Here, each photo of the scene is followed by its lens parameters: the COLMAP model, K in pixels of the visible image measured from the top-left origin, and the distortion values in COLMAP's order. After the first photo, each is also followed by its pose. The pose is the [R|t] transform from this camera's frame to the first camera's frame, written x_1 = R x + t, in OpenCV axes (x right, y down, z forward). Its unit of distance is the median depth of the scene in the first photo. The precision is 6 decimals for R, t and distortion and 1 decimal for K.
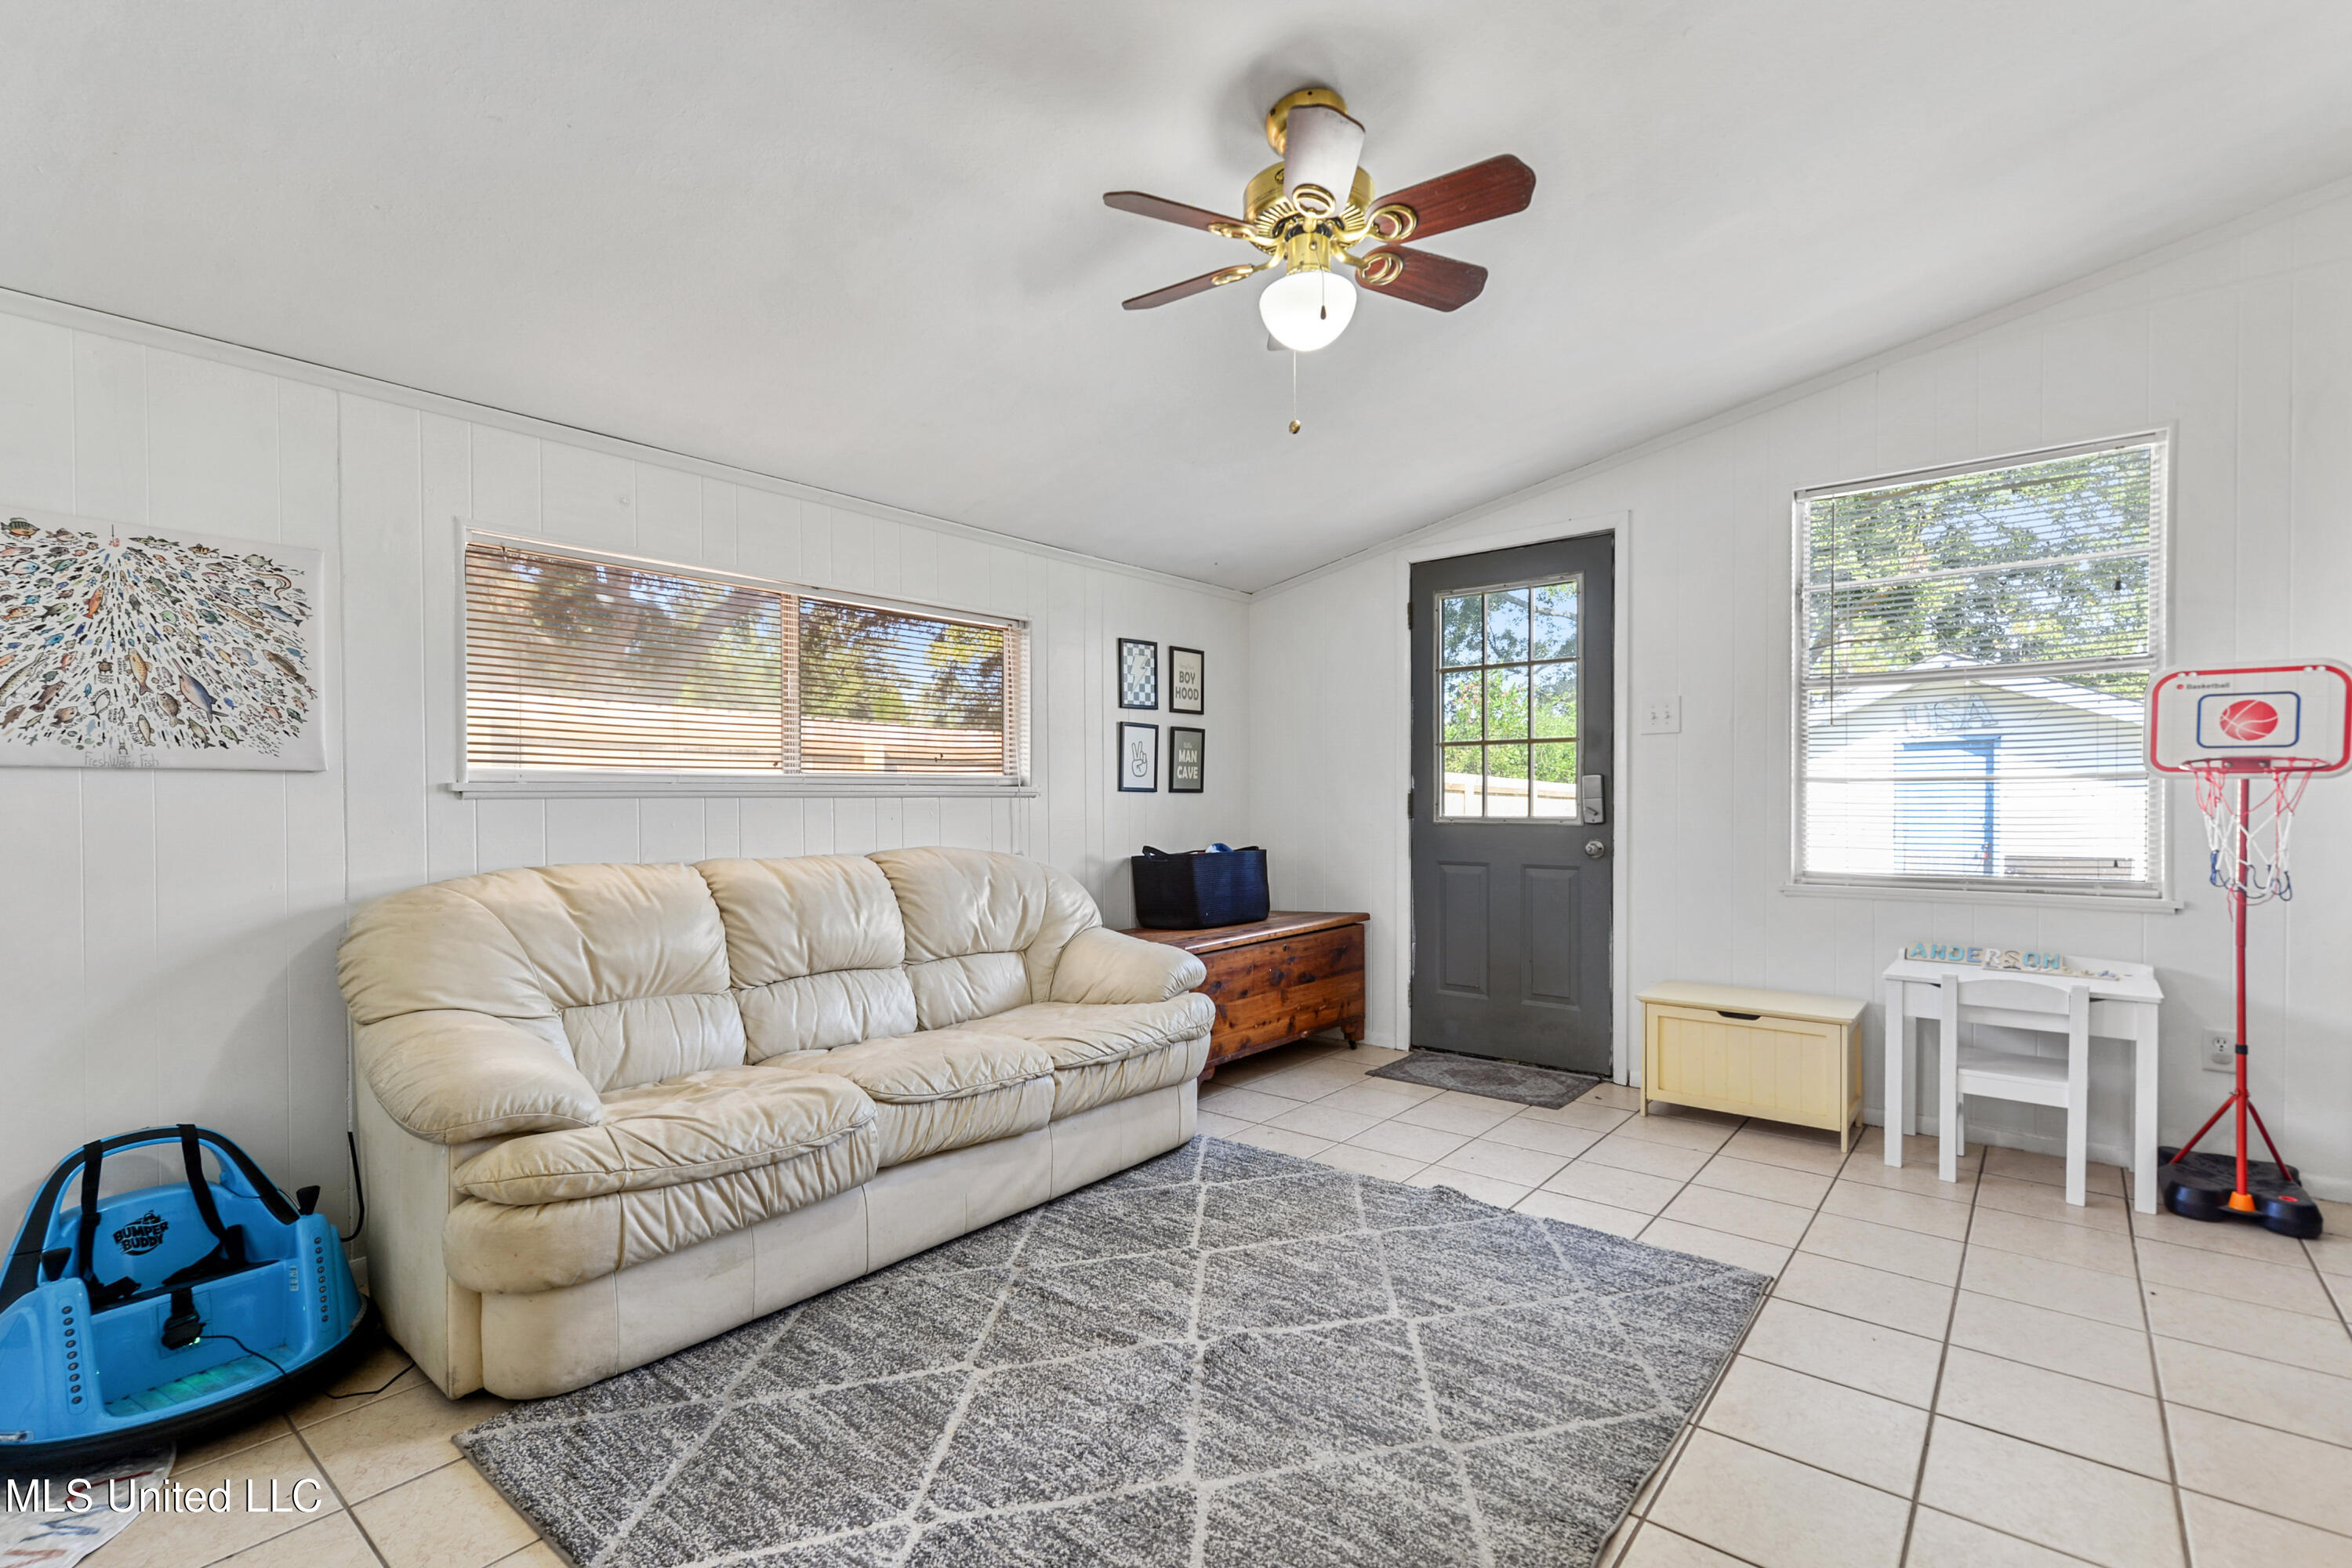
lens RADIAL K [[1076.6, 0, 1177.7], [0, 1076.6, 802.5], [0, 0, 1]] dist [-0.019503, 0.000132]
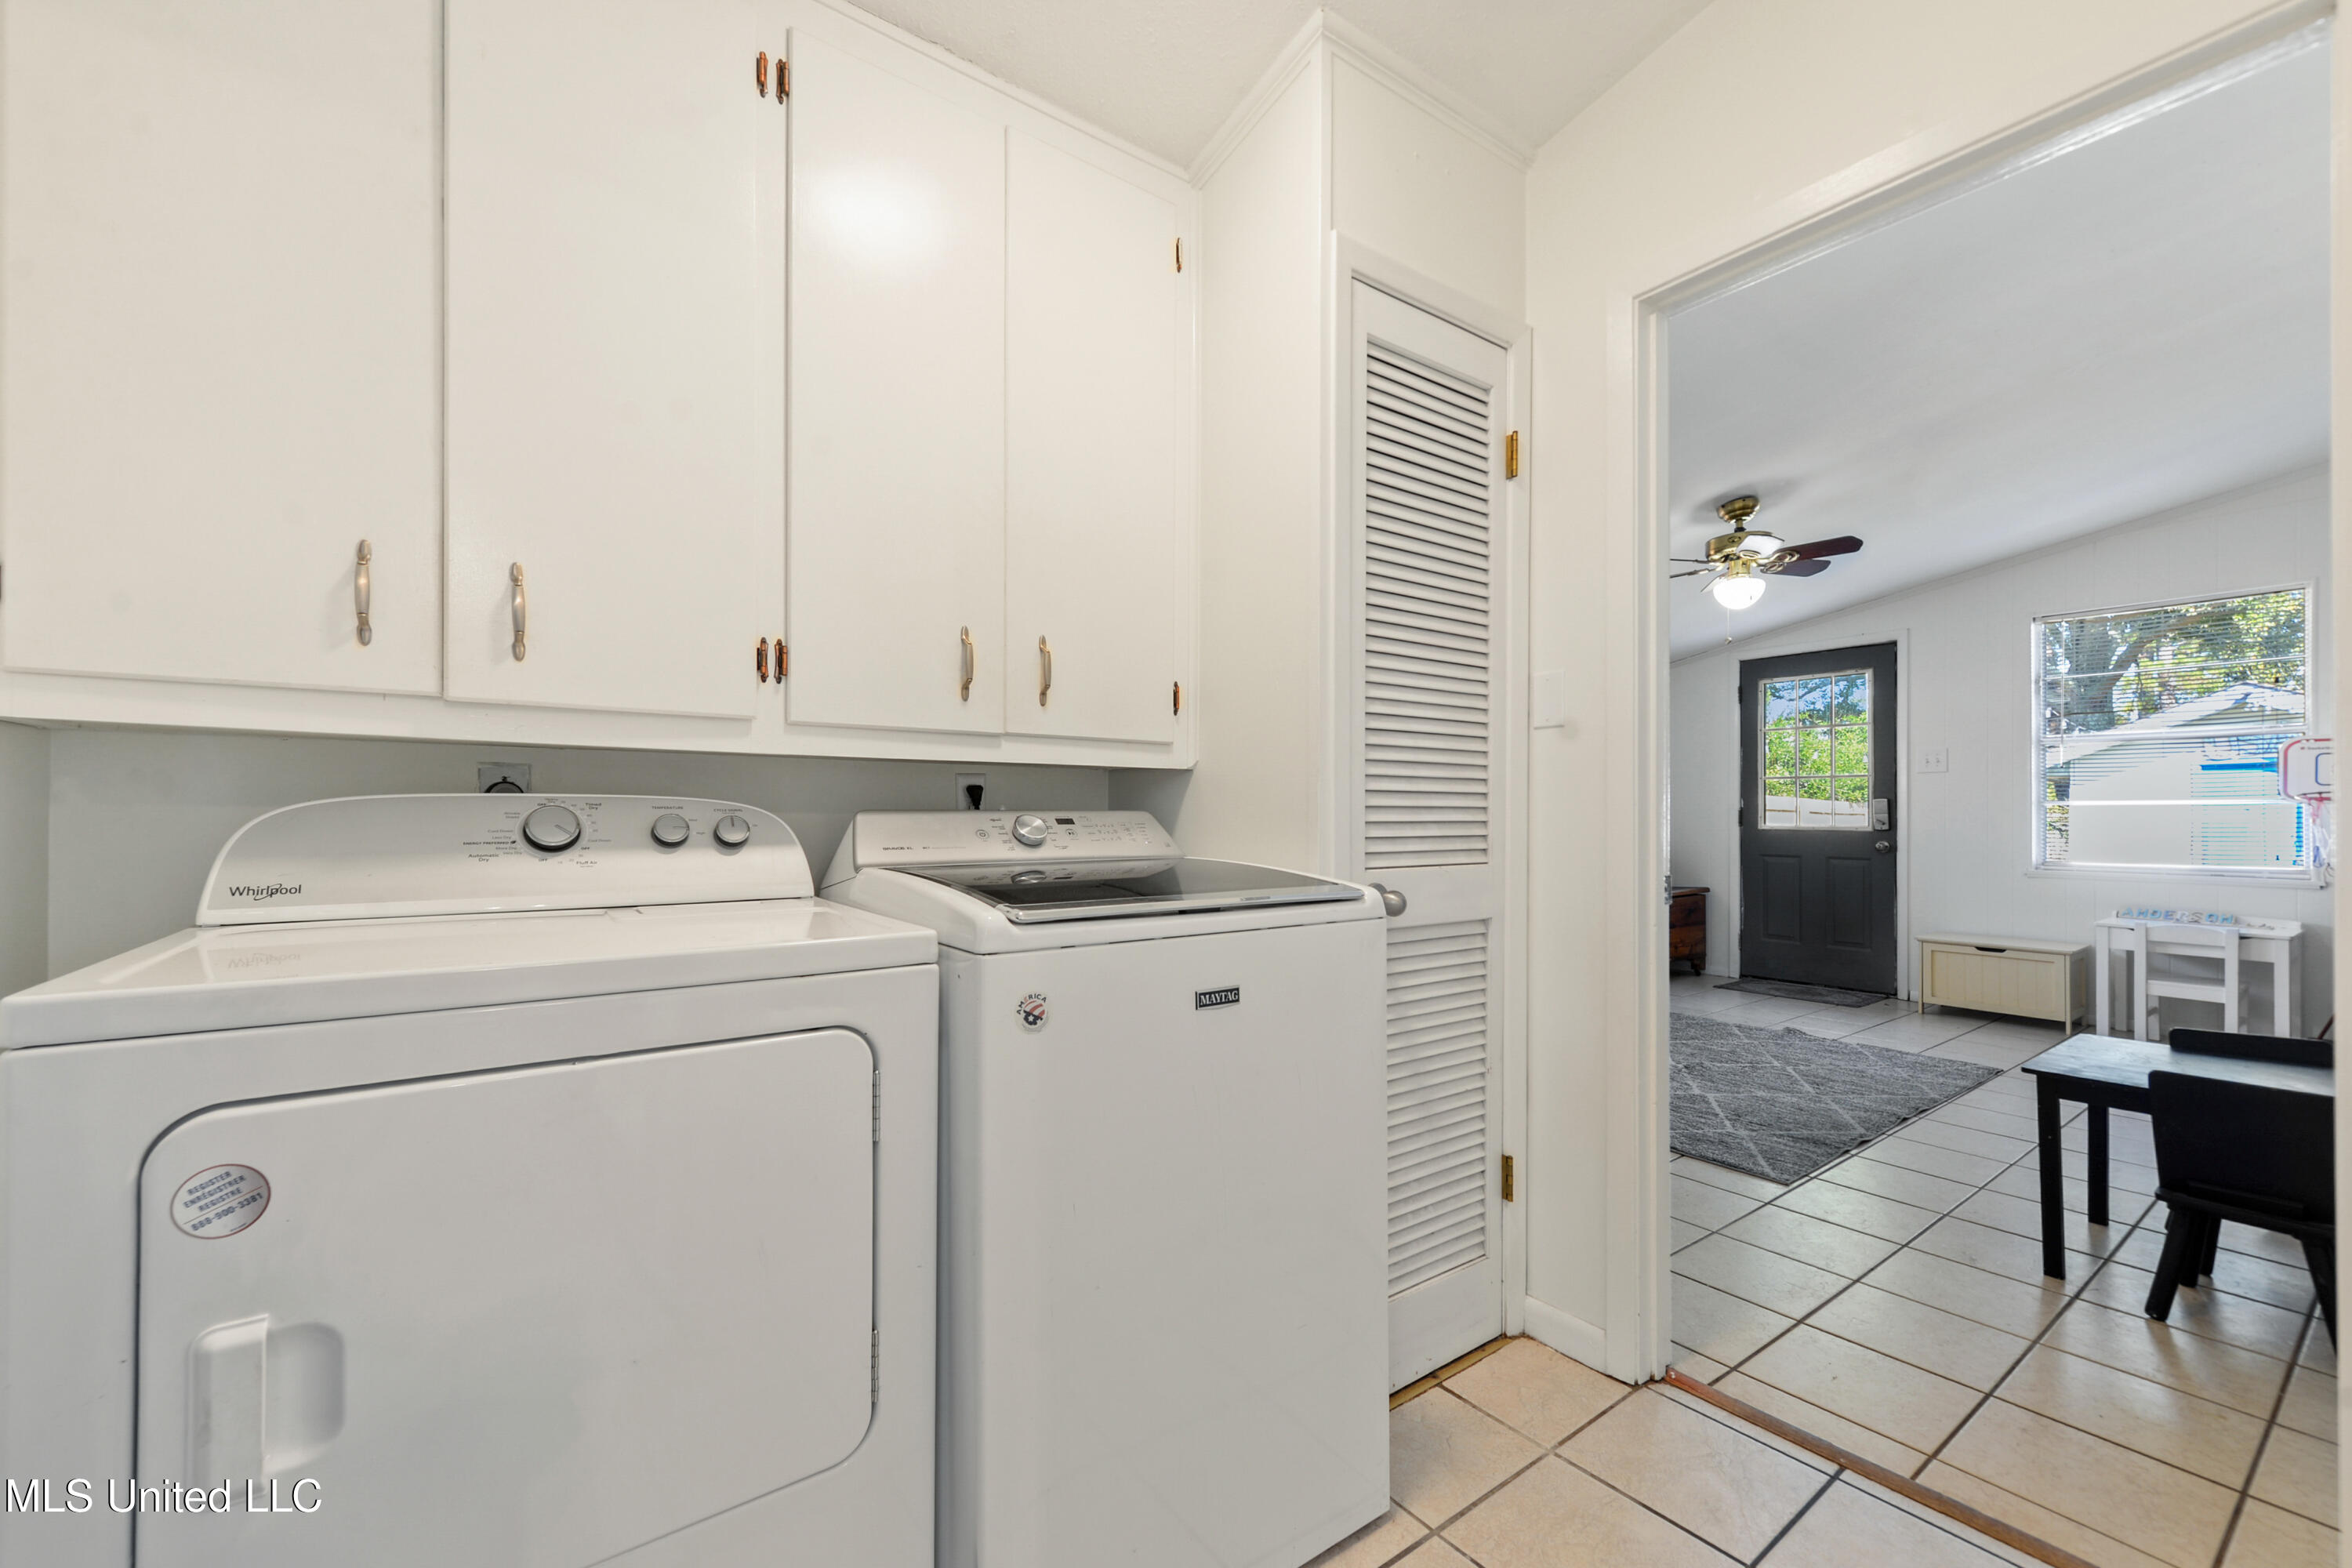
lens RADIAL K [[944.6, 0, 1172.5], [0, 944.6, 797.5], [0, 0, 1]] dist [0.004192, -0.000419]
pose [[0.966155, 0.002321, -0.257953, -0.312135], [-0.006684, 0.999849, -0.016040, 0.001443], [0.257877, 0.017221, 0.966024, -0.733360]]
